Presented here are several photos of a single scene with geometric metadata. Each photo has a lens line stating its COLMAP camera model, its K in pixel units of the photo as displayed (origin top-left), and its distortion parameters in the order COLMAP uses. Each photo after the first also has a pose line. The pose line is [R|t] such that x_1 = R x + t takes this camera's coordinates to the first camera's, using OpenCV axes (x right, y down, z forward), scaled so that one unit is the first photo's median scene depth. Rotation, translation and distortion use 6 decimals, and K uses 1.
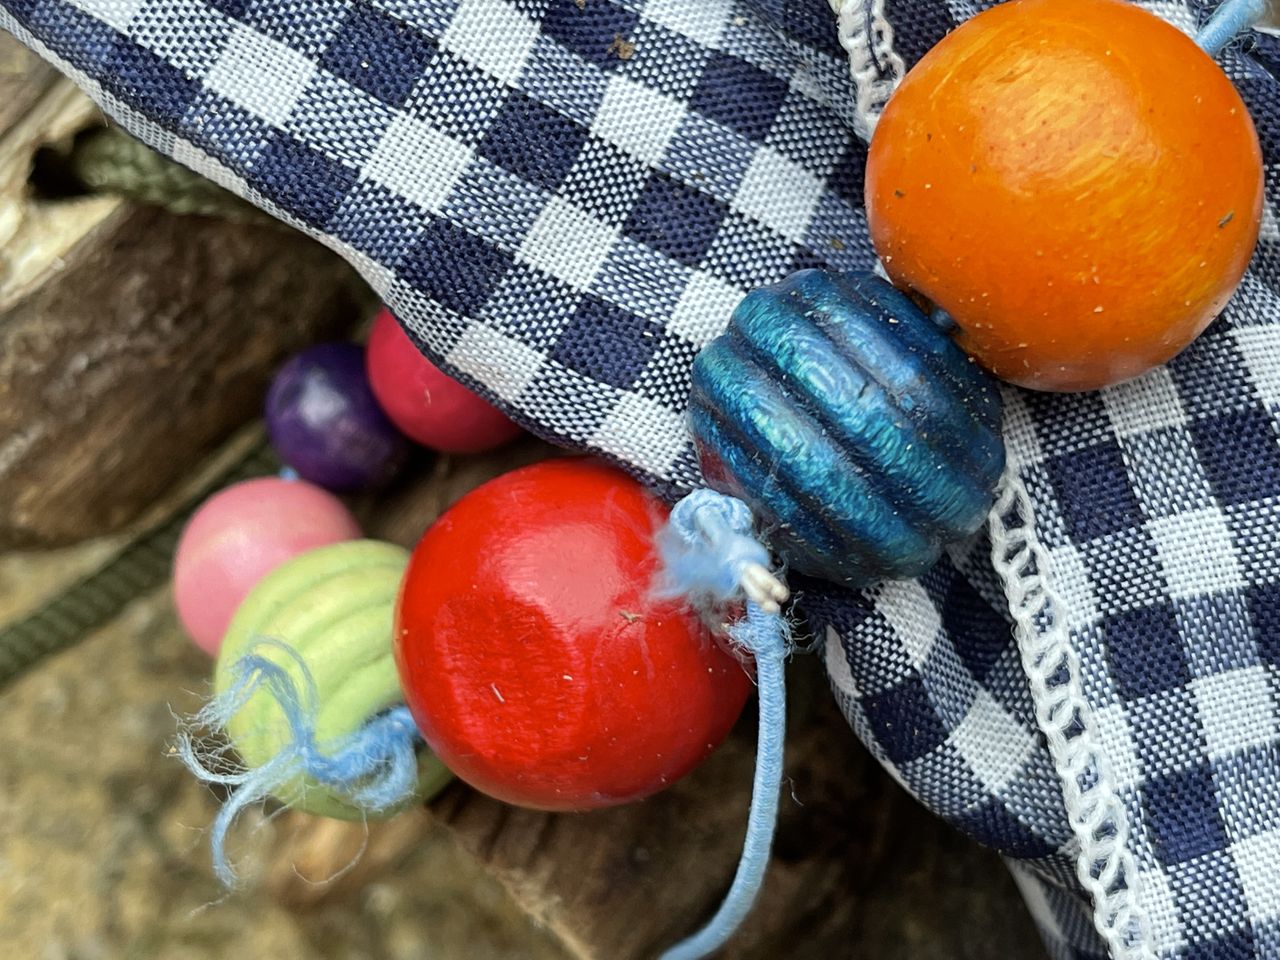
lens RADIAL K [[2380.8, 0, 648.1], [0, 2380.8, 477.3], [0, 0, 1]] dist [0.114276, -0.624165]
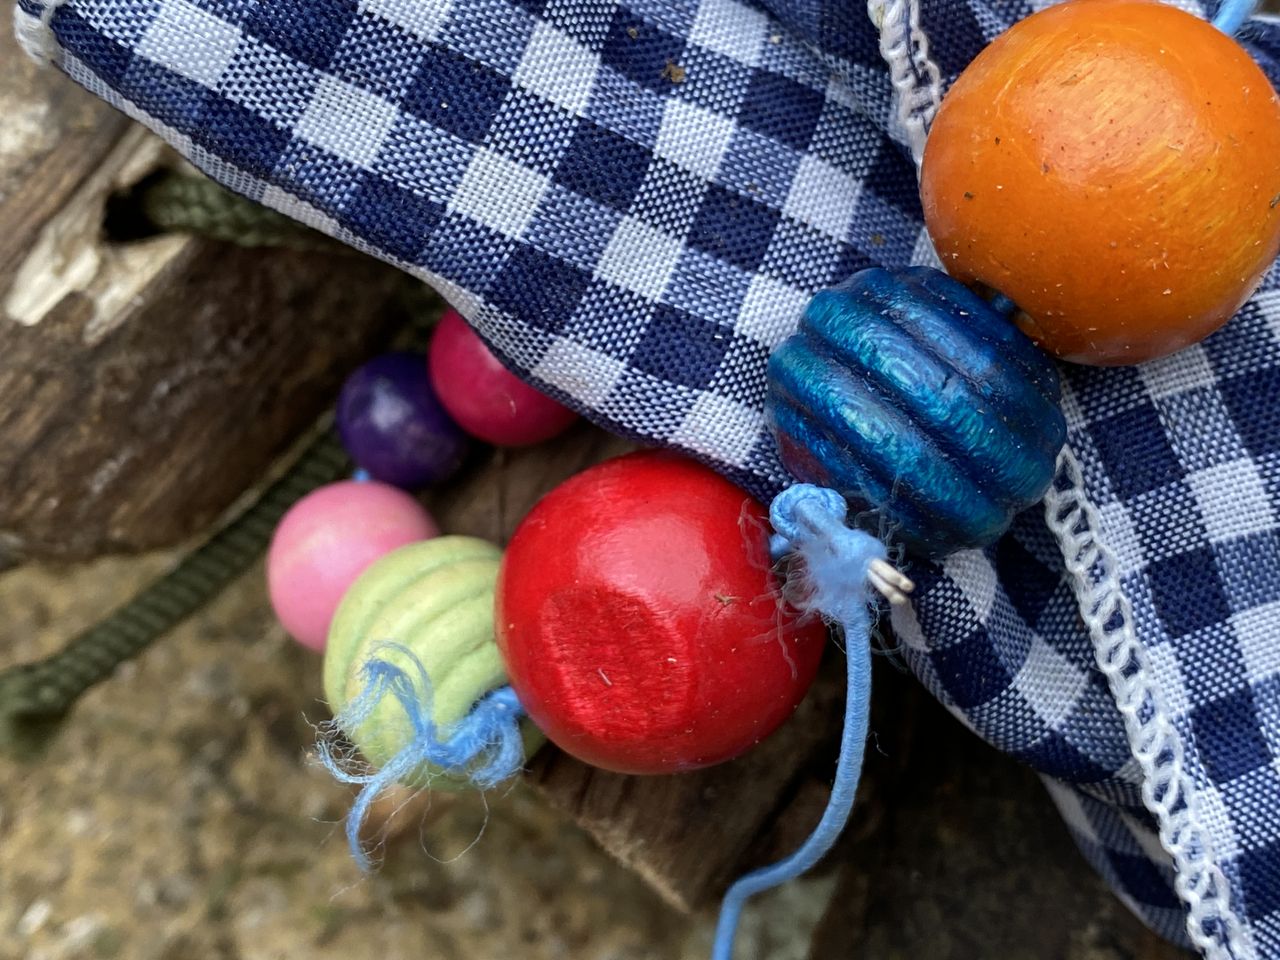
lens RADIAL K [[1918.8, 0, 618.9], [0, 1918.8, 453.5], [0, 0, 1]] dist [0.172107, -0.770654]
pose [[0.995756, -0.074876, 0.053512, -0.096217], [0.072999, 0.996674, 0.036217, -0.042346], [-0.056046, -0.032157, 0.997910, 0.129309]]
